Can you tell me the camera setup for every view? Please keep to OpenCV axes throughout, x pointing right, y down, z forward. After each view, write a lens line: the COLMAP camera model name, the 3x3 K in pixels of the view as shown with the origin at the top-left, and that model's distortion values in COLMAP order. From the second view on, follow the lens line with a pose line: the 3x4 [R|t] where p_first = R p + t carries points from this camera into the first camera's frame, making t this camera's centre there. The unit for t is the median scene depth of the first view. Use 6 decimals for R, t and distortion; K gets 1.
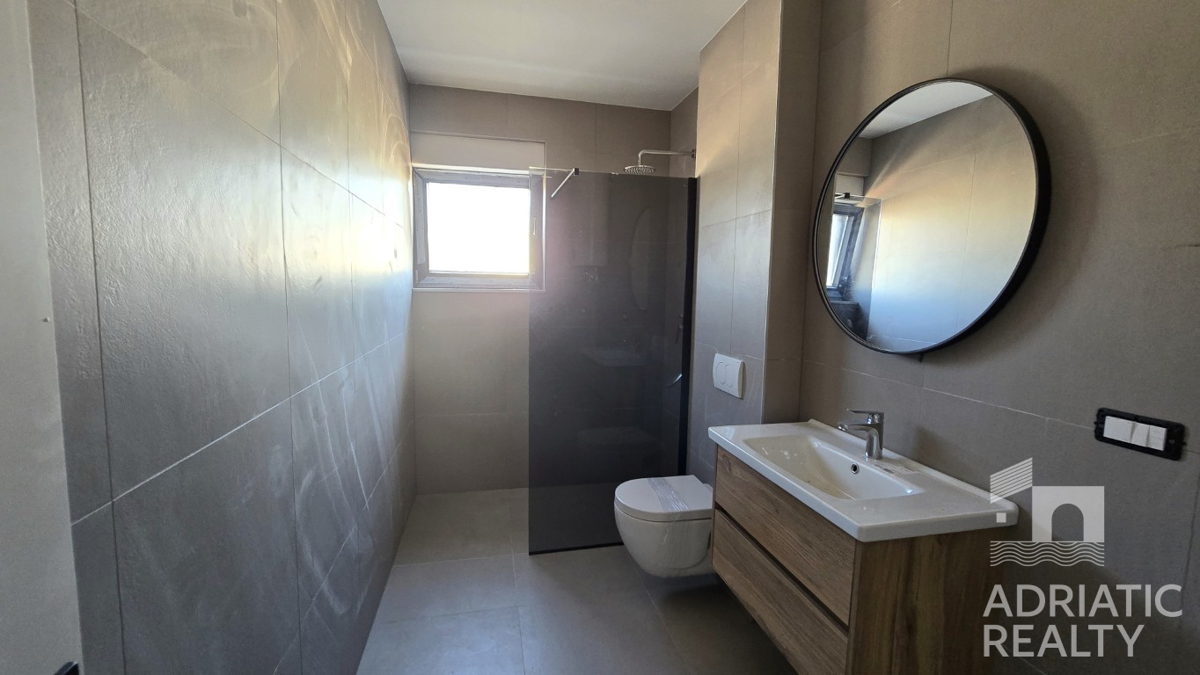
lens RADIAL K [[491.9, 0, 600.3], [0, 491.9, 334.4], [0, 0, 1]] dist [0.002486, -0.000230]
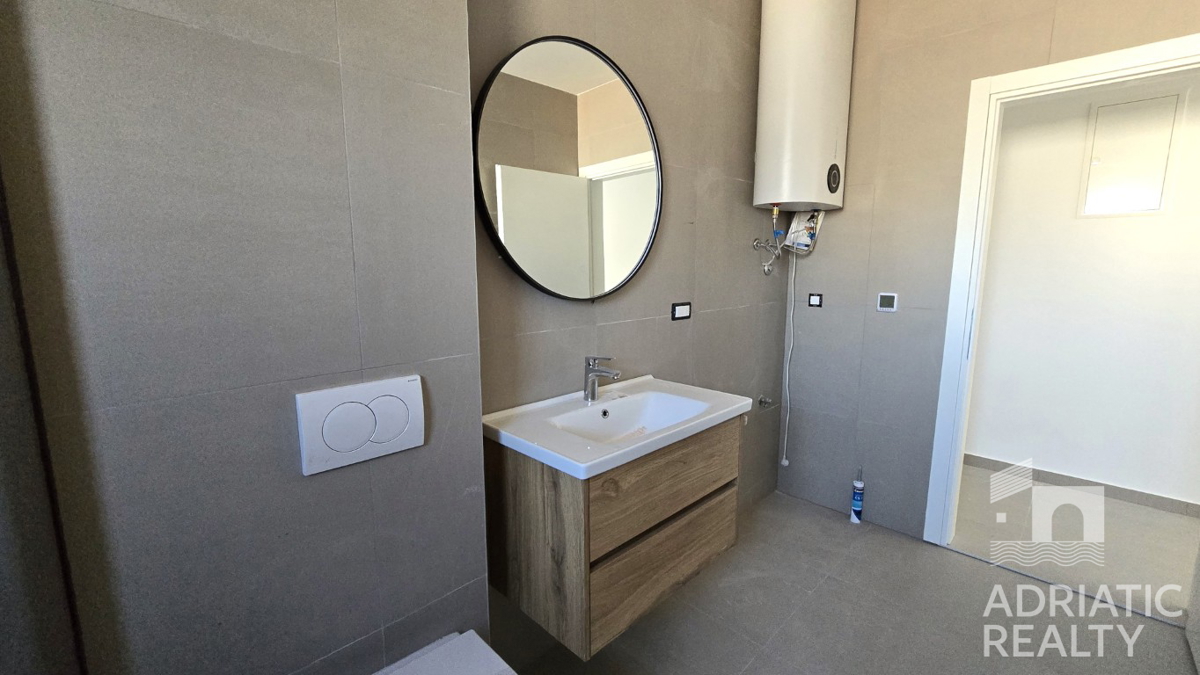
lens RADIAL K [[491.9, 0, 601.5], [0, 491.9, 339.8], [0, 0, 1]] dist [0.002486, -0.000230]
pose [[-0.520886, -0.156216, 0.839210, -0.350193], [0.073952, 0.971158, 0.226679, -0.123343], [-0.850417, 0.180135, -0.494310, 1.574569]]
